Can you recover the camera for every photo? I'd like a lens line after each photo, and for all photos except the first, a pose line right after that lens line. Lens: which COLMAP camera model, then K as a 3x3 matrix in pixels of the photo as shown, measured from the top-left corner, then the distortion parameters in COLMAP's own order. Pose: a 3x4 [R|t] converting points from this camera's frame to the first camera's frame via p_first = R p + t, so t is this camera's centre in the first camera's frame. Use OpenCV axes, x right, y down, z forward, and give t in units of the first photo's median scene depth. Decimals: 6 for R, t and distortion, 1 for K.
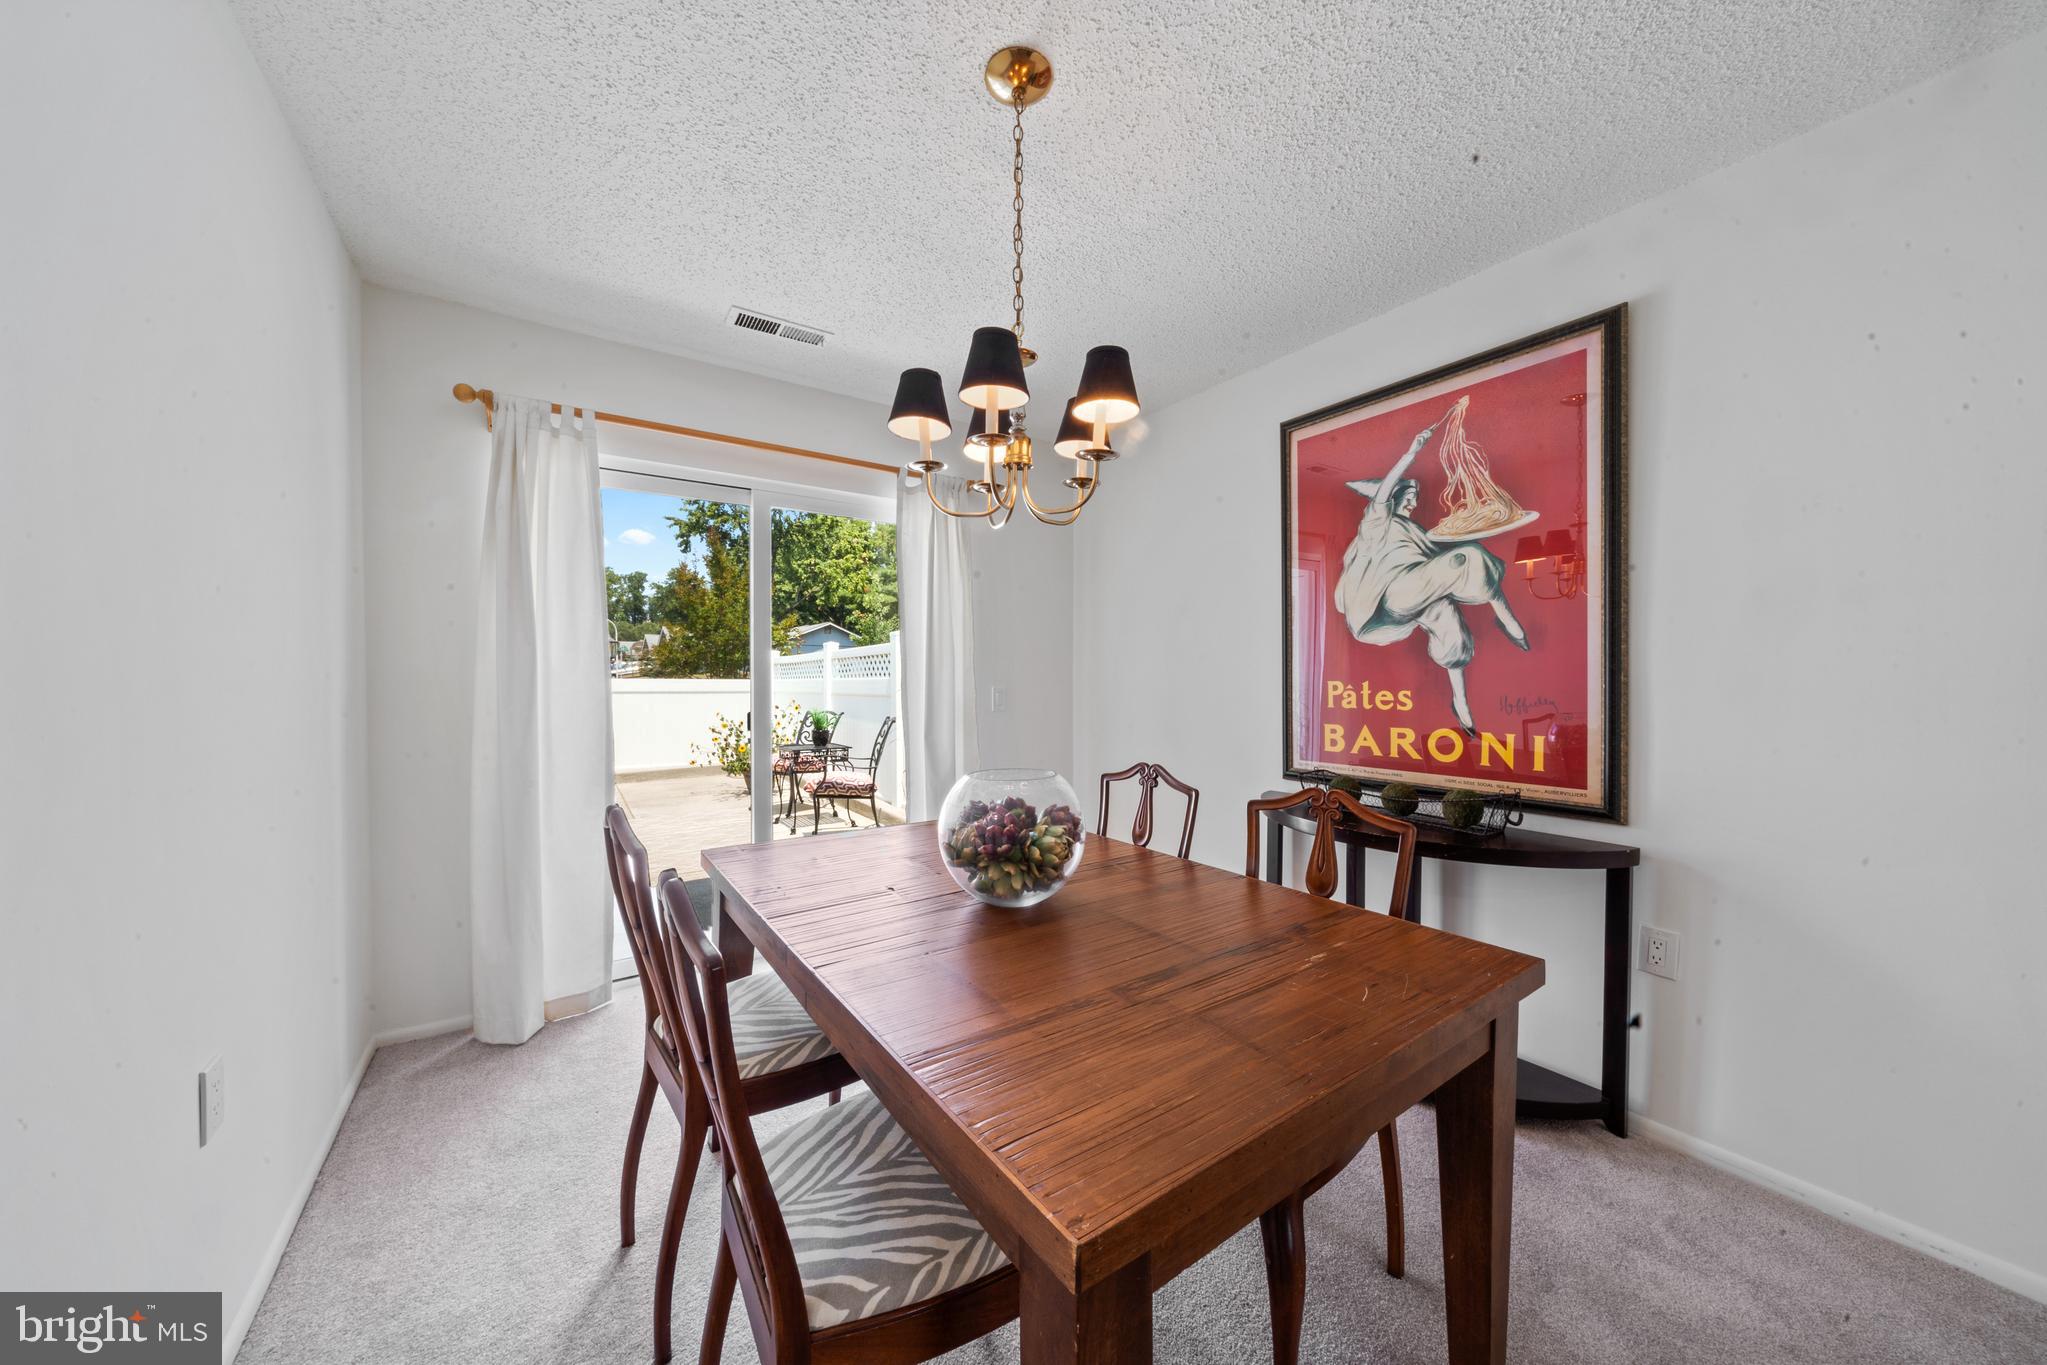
lens RADIAL K [[702.0, 0, 1034.8], [0, 702.0, 685.4], [0, 0, 1]] dist [-0.006314, -0.000155]
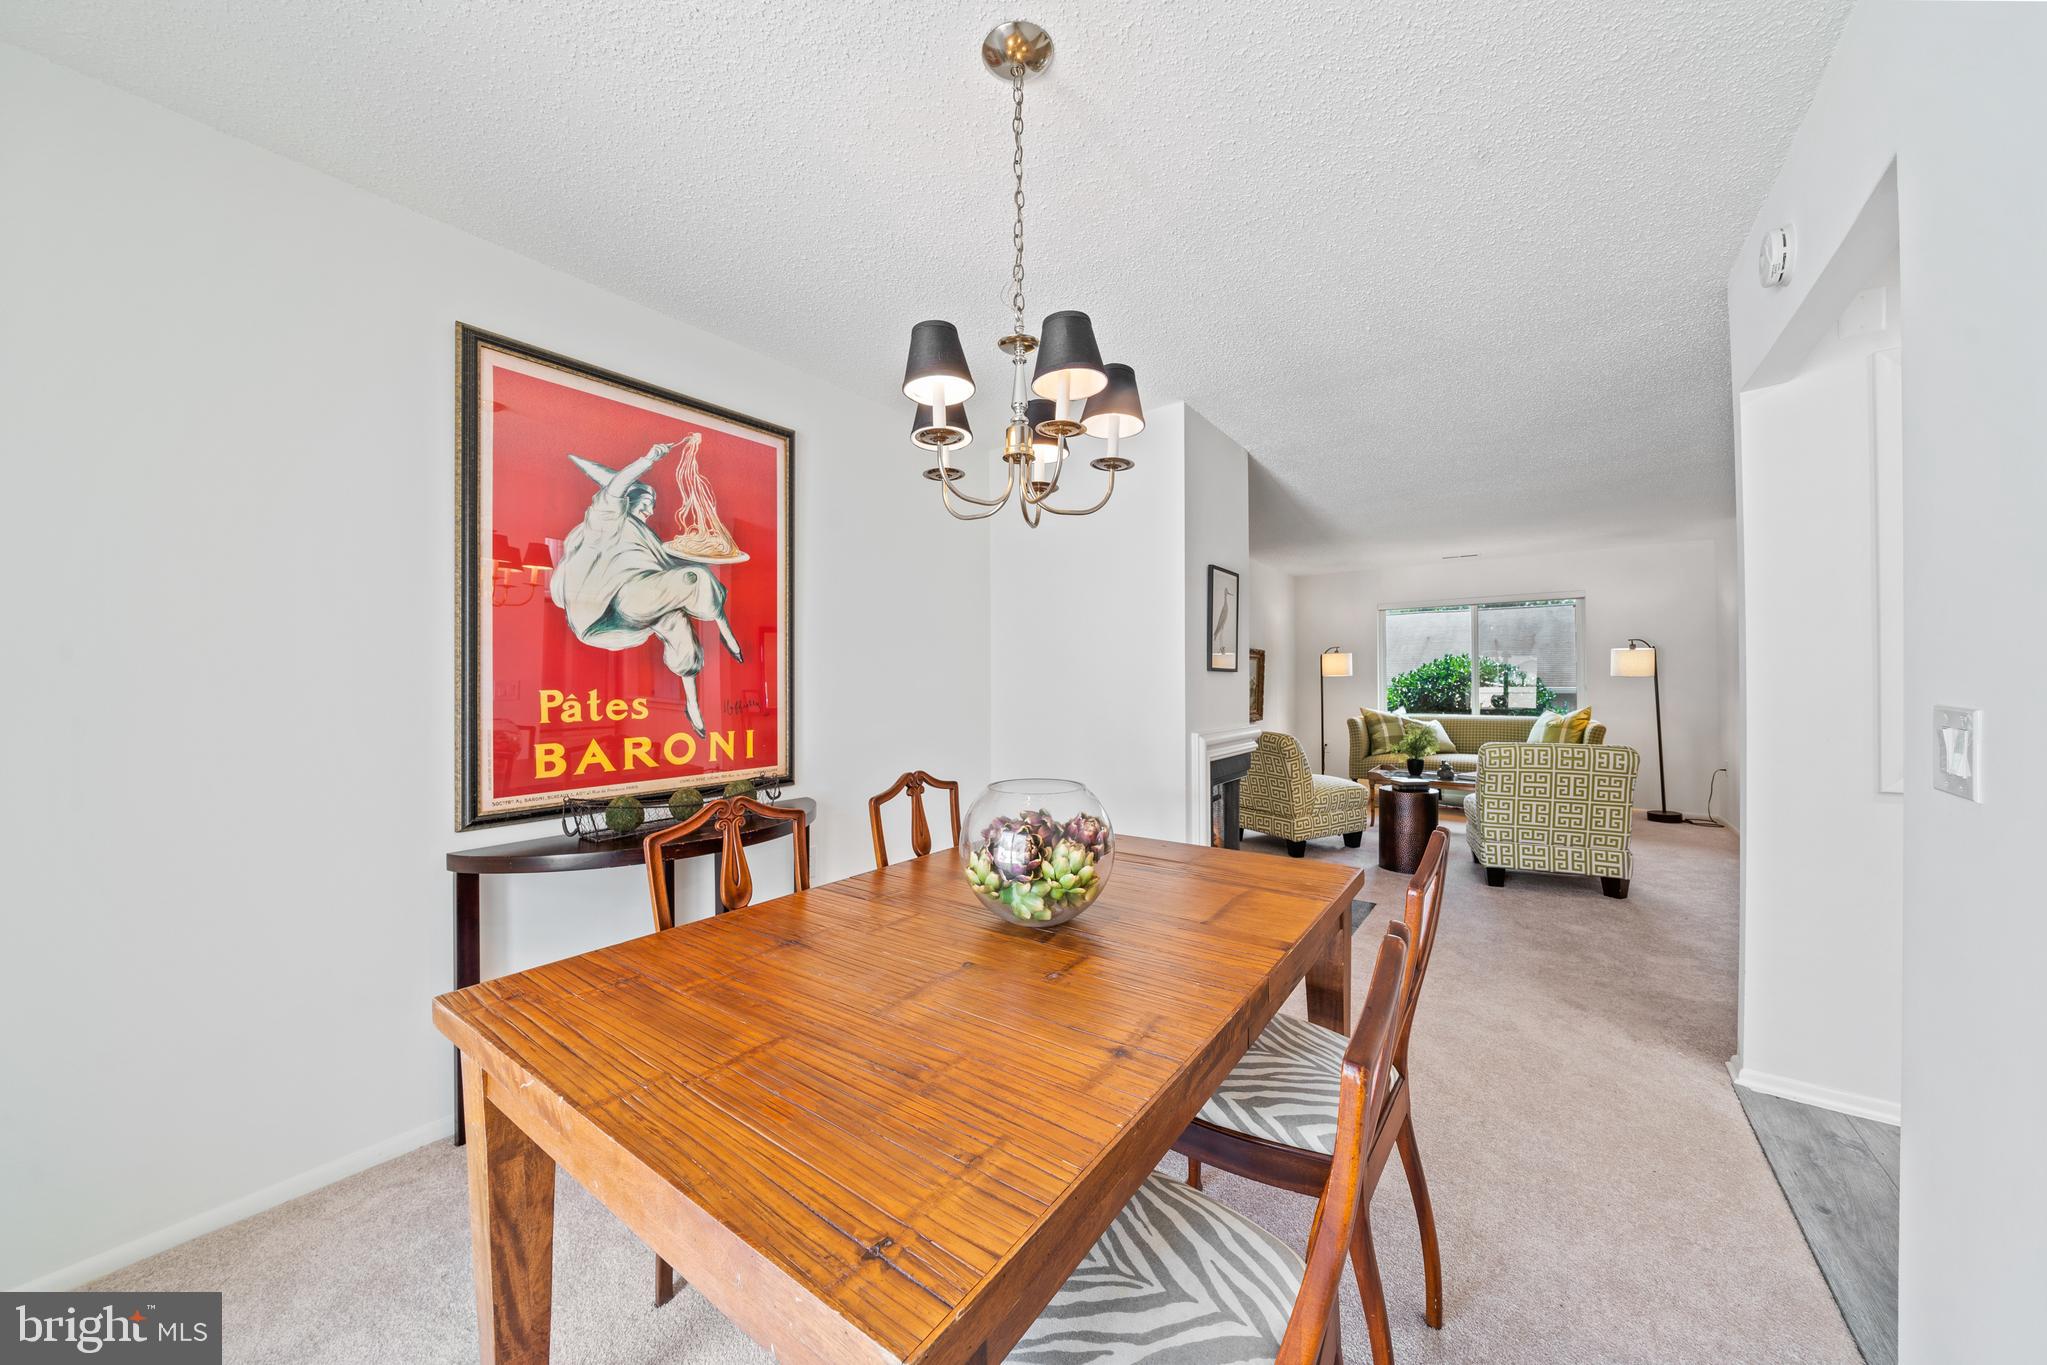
lens RADIAL K [[702.0, 0, 1029.6], [0, 702.0, 677.1], [0, 0, 1]] dist [-0.006314, -0.000155]
pose [[-0.327387, 0.007285, 0.944862, -0.578052], [0.015002, 0.999884, -0.002511, -0.012103], [-0.944771, 0.013353, -0.327459, 0.822074]]
